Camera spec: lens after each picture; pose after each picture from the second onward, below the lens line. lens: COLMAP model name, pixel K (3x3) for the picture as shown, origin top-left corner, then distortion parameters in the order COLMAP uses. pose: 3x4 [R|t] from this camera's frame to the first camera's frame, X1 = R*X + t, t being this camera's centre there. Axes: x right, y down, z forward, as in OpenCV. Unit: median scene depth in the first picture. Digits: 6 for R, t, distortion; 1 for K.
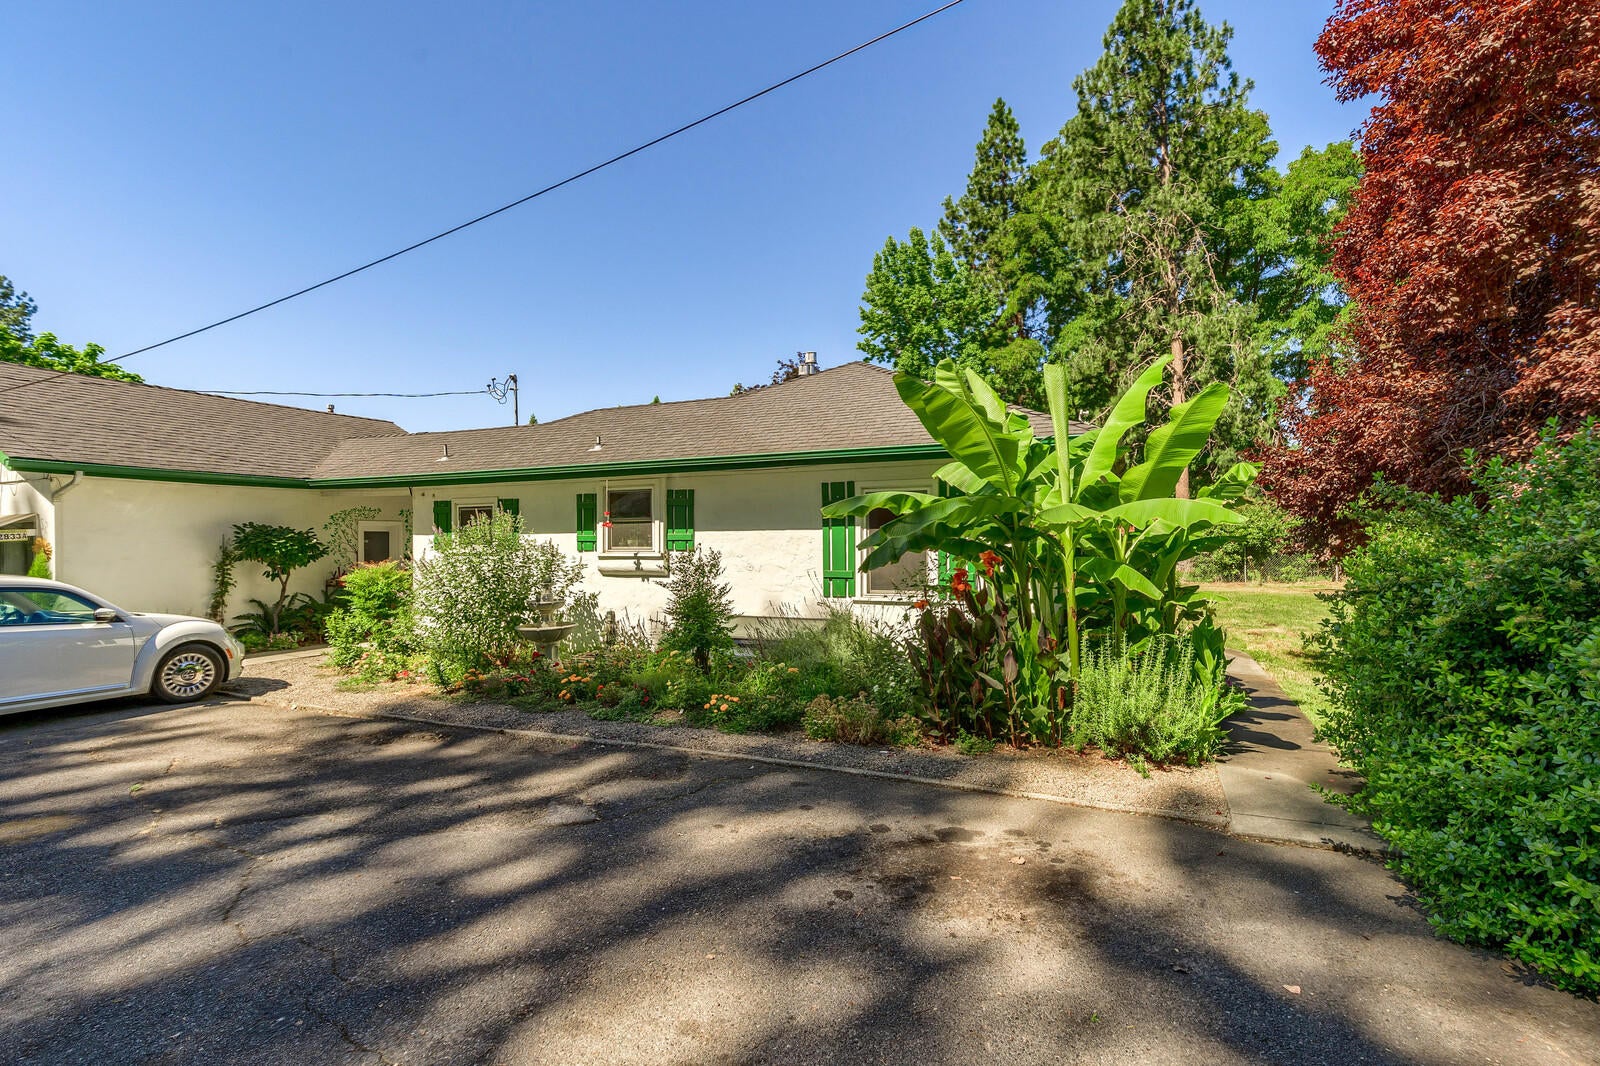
lens RADIAL K [[748.5, 0, 801.3], [0, 748.5, 547.3], [0, 0, 1]] dist [0.004175, 0.000335]
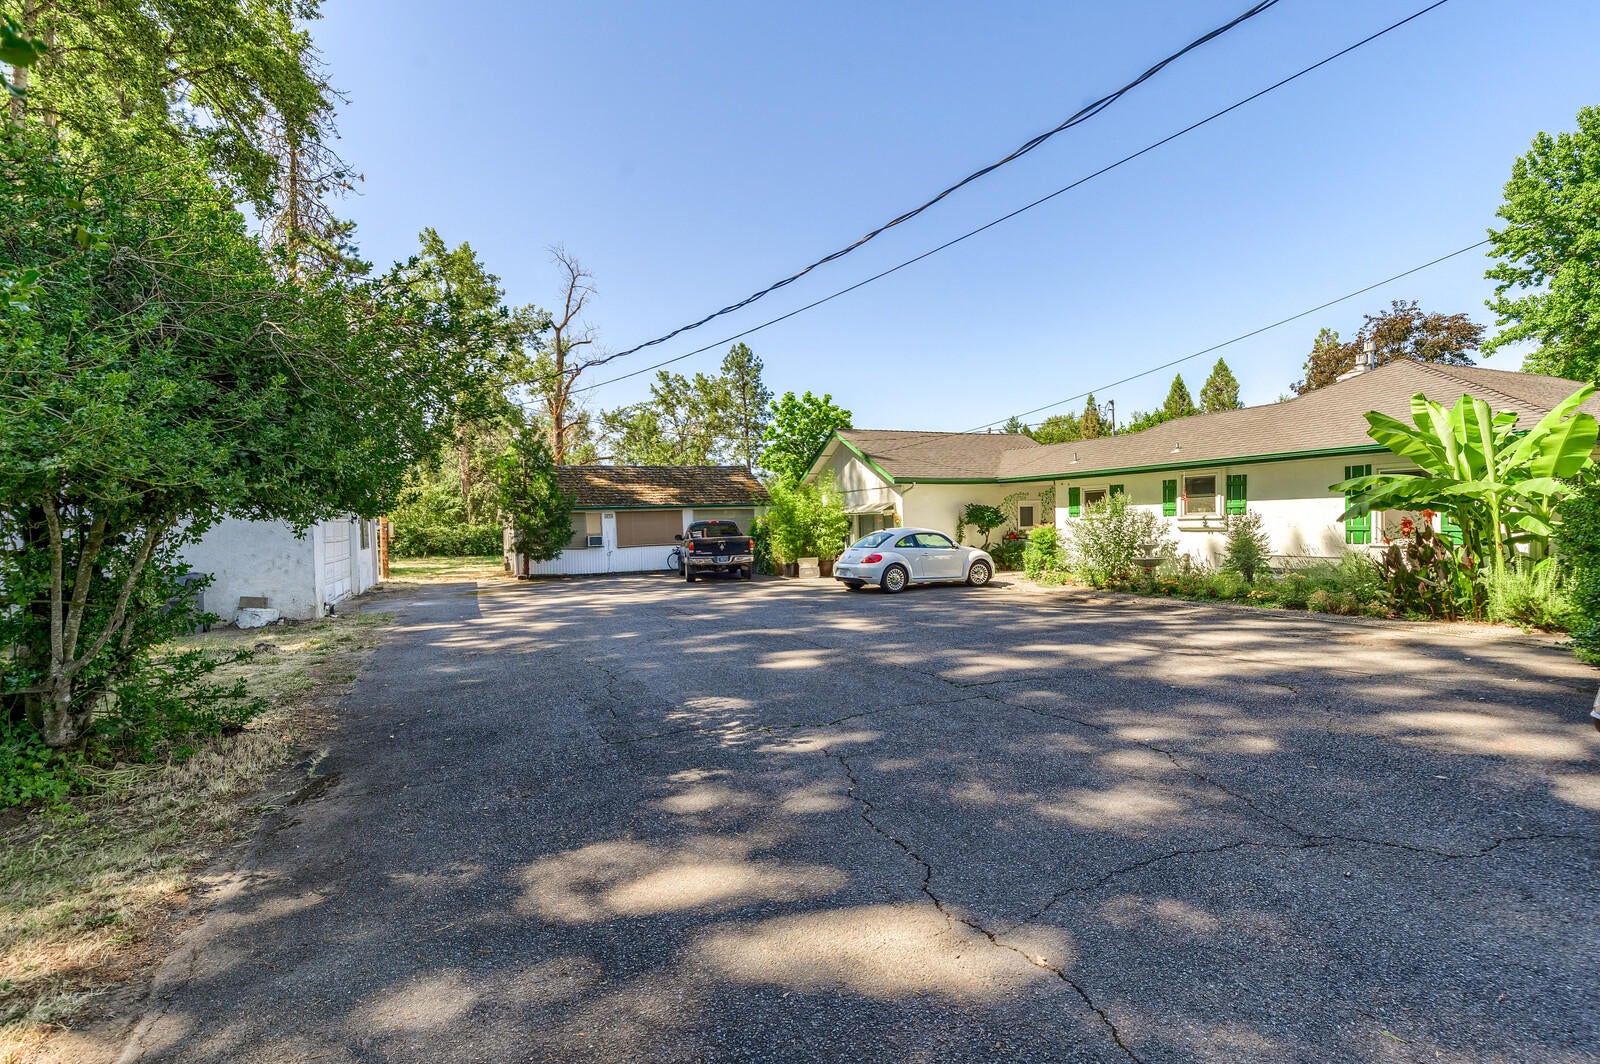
lens RADIAL K [[748.5, 0, 801.3], [0, 748.5, 546.3], [0, 0, 1]] dist [0.004175, 0.000335]
pose [[0.765053, 0.009296, -0.643900, 0.147374], [0.014798, 0.999378, 0.032010, 0.007546], [0.643798, -0.034018, 0.764439, -0.756897]]
